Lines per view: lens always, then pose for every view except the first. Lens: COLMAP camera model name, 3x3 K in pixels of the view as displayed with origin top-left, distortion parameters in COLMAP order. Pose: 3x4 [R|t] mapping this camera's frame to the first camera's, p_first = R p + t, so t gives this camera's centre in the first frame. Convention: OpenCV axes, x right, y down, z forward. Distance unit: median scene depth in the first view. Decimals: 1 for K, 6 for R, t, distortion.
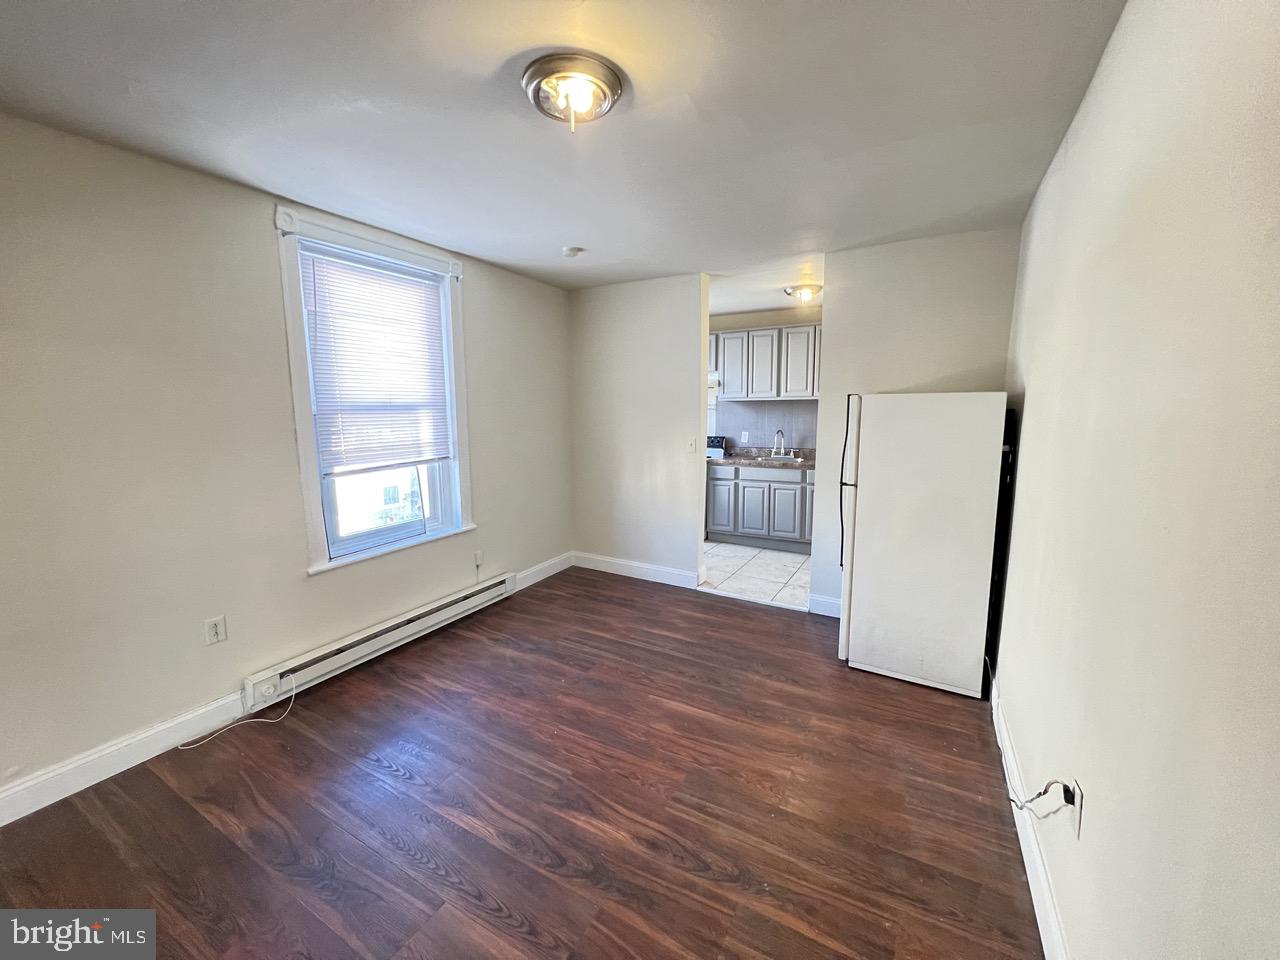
lens RADIAL K [[508.9, 0, 636.6], [0, 508.9, 474.9], [0, 0, 1]] dist [0.000437, -0.000194]
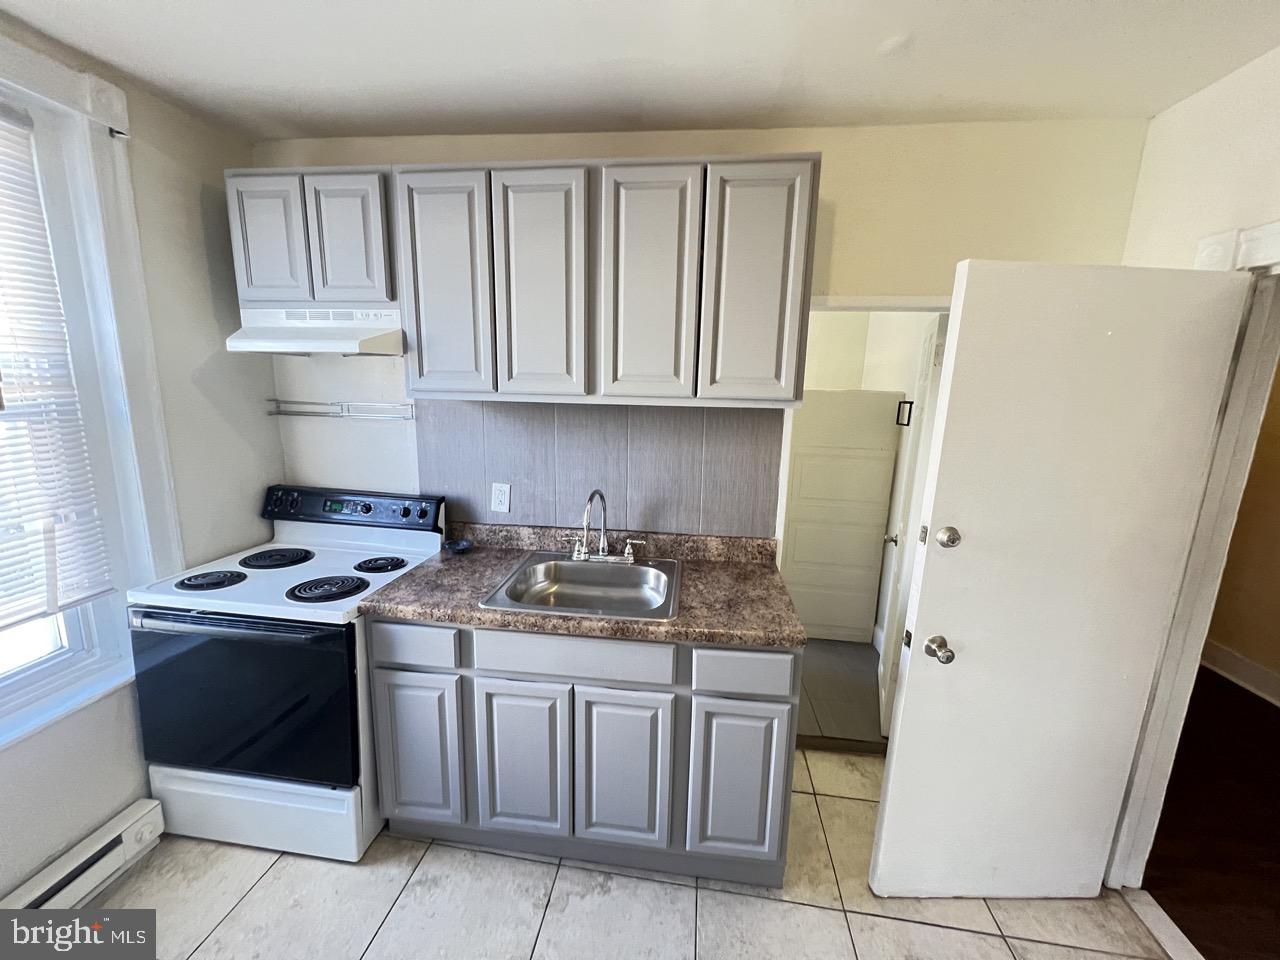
lens RADIAL K [[508.9, 0, 636.6], [0, 508.9, 474.9], [0, 0, 1]] dist [0.000437, -0.000194]
pose [[0.922908, -0.039545, 0.382985, 0.178404], [0.018232, 0.998084, 0.059120, -0.119918], [-0.384589, -0.047579, 0.921861, 0.683286]]
